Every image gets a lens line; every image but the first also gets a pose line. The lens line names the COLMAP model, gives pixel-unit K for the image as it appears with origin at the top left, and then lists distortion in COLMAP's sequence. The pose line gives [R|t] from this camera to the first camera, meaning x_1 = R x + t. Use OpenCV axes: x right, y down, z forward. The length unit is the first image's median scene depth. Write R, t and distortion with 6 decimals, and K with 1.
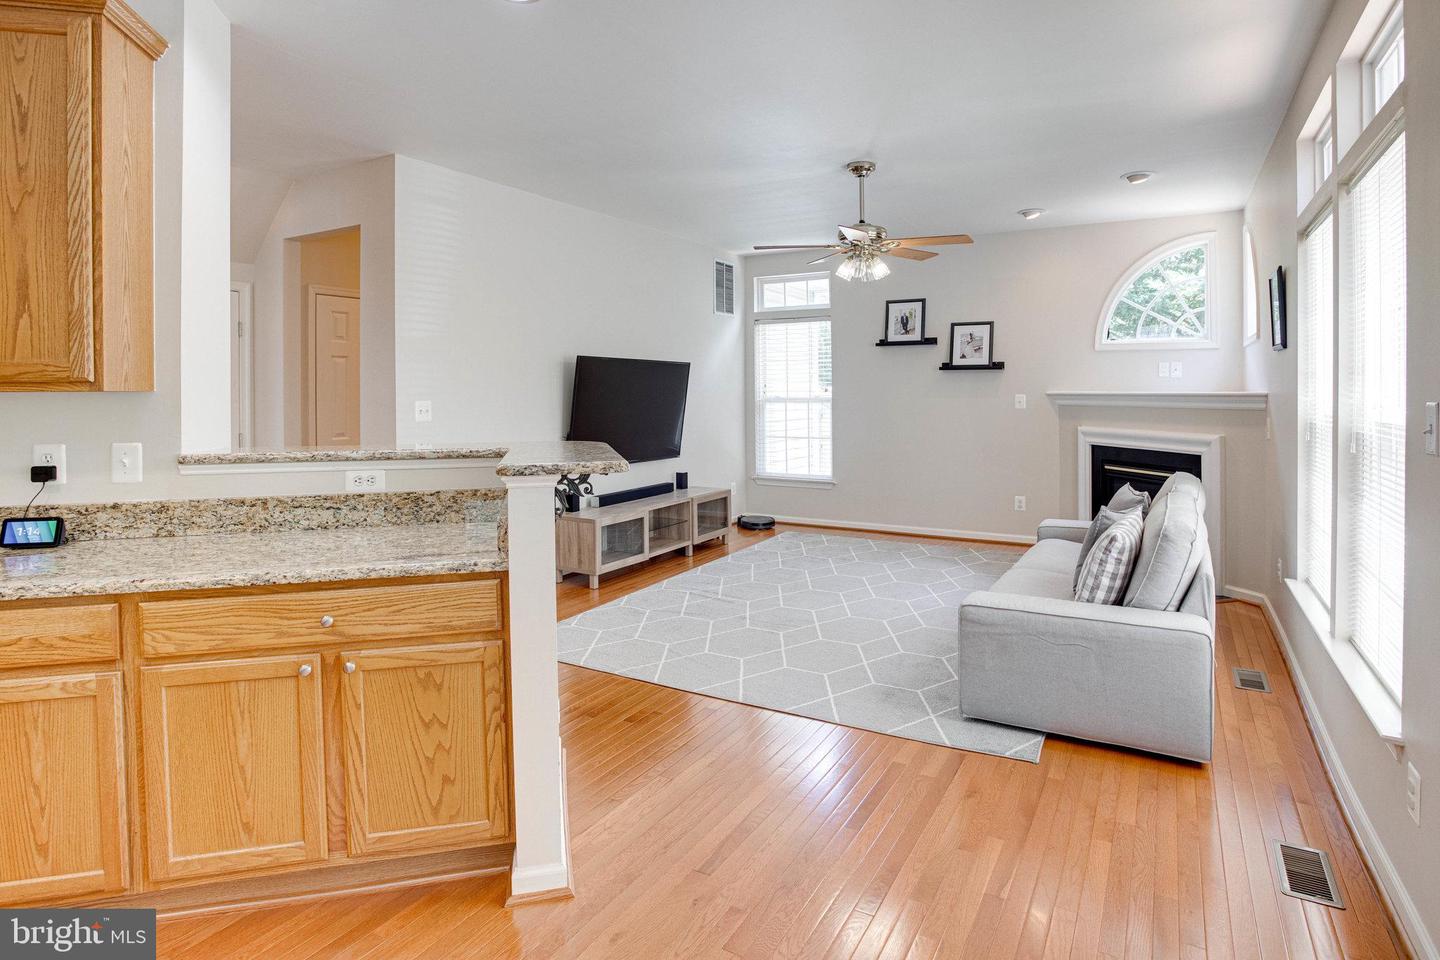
lens RADIAL K [[746.2, 0, 706.9], [0, 746.2, 401.4], [0, 0, 1]] dist [-0.042740, 0.011248]
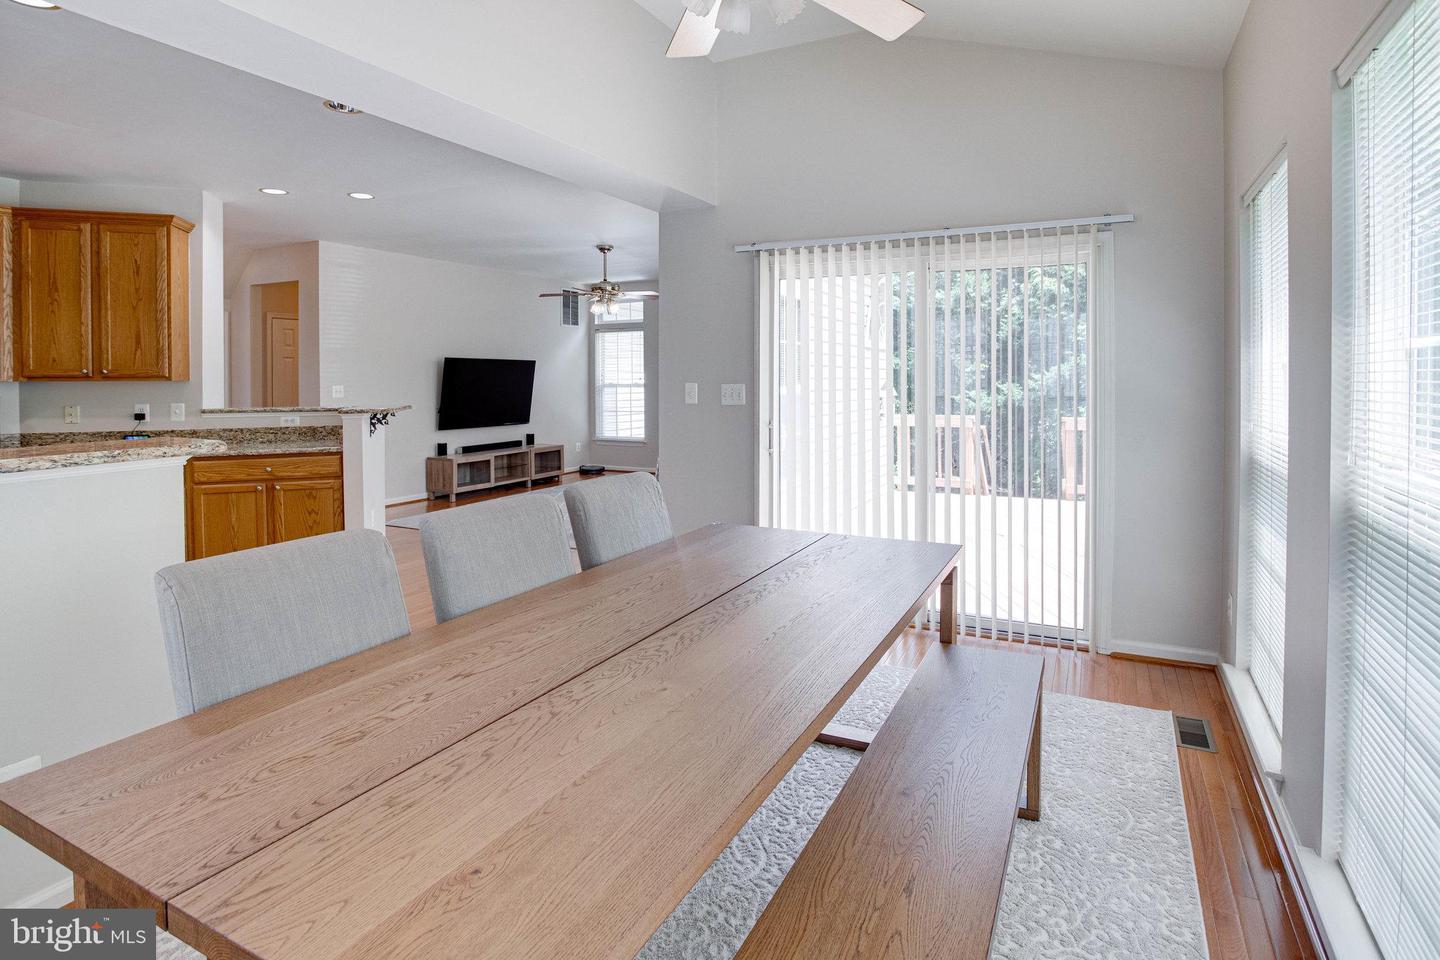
lens RADIAL K [[746.2, 0, 763.2], [0, 746.2, 386.0], [0, 0, 1]] dist [-0.042740, 0.011248]
pose [[0.995885, -0.002350, 0.090597, 0.802556], [0.002680, 0.999990, -0.003522, 0.015220], [-0.090588, 0.003751, 0.995881, -1.406792]]
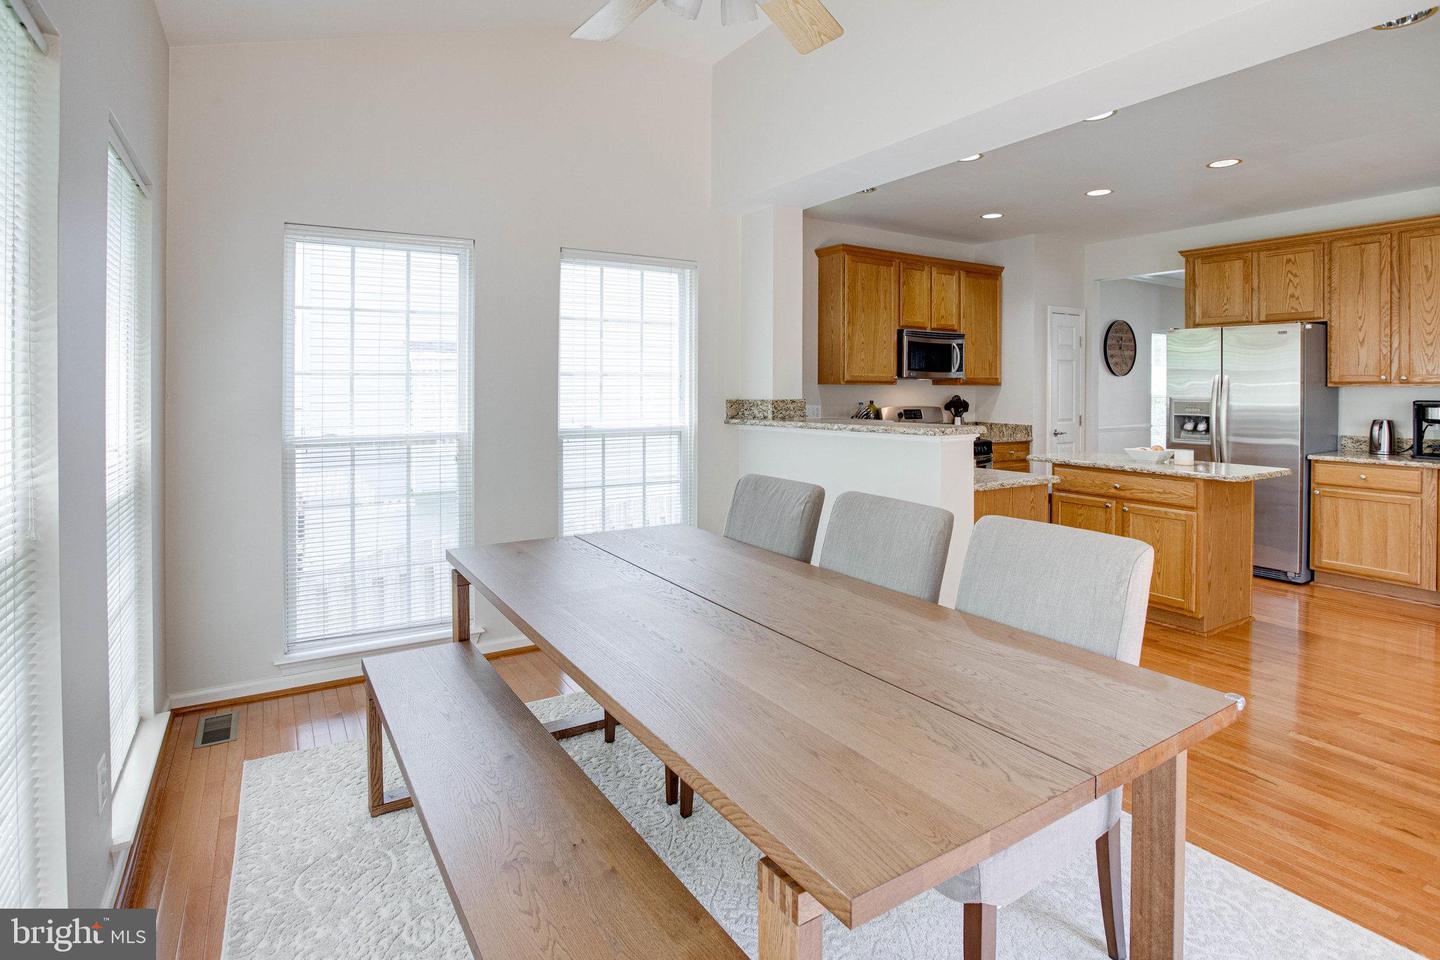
lens RADIAL K [[746.2, 0, 693.7], [0, 746.2, 367.5], [0, 0, 1]] dist [-0.042740, 0.011248]
pose [[-0.474473, -0.020164, -0.880039, 1.641886], [-0.016839, 0.999763, -0.013828, -0.001712], [0.880109, 0.008258, -0.474699, -0.163143]]
